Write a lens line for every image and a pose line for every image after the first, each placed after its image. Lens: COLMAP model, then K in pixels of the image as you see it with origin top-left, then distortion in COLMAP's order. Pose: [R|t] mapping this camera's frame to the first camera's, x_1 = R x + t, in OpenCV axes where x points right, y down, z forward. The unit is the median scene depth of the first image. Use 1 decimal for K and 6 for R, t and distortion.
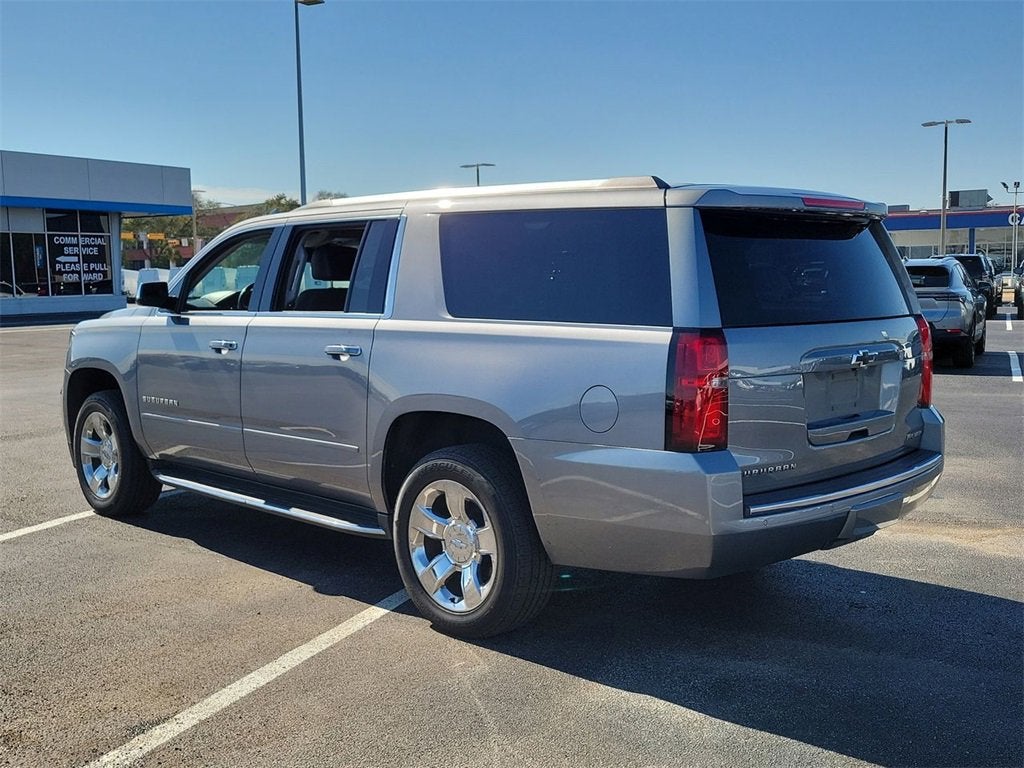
lens RADIAL K [[1081.9, 0, 510.3], [0, 1081.9, 389.1], [0, 0, 1]] dist [0.052620, -0.002146]
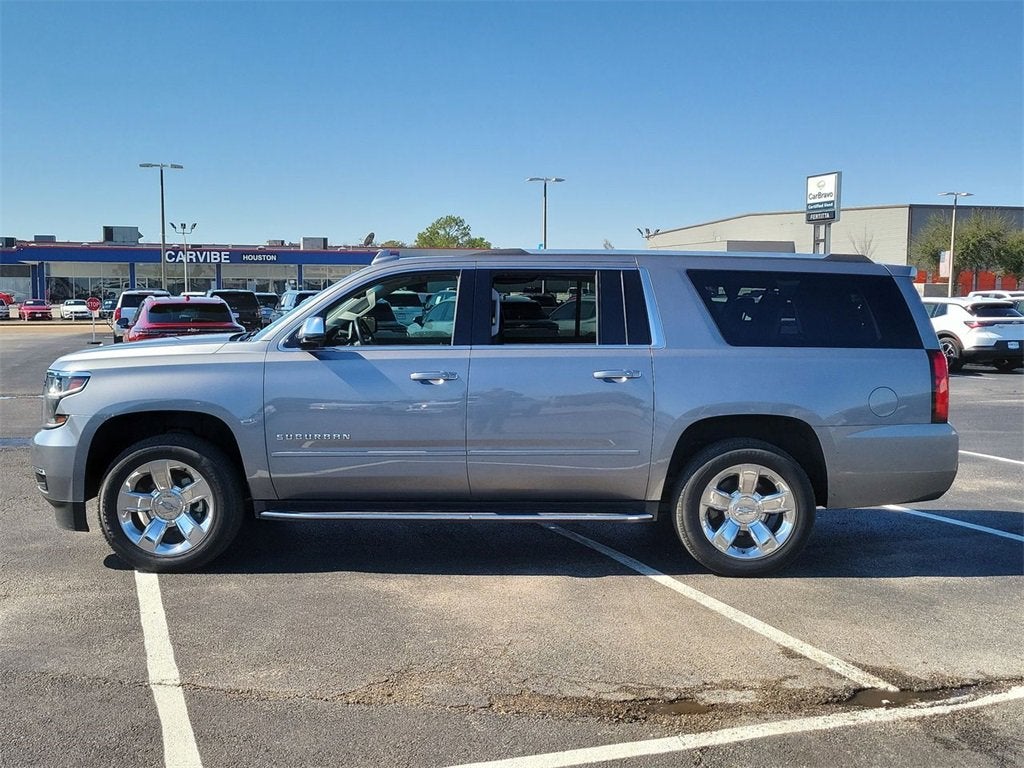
lens RADIAL K [[1081.4, 0, 506.0], [0, 1081.4, 383.9], [0, 0, 1]] dist [0.046275, 0.013893]
pose [[0.691511, -0.039130, 0.721306, -1.017334], [0.062455, 0.998031, -0.005733, -0.022942], [-0.719661, 0.049013, 0.692593, 0.210899]]
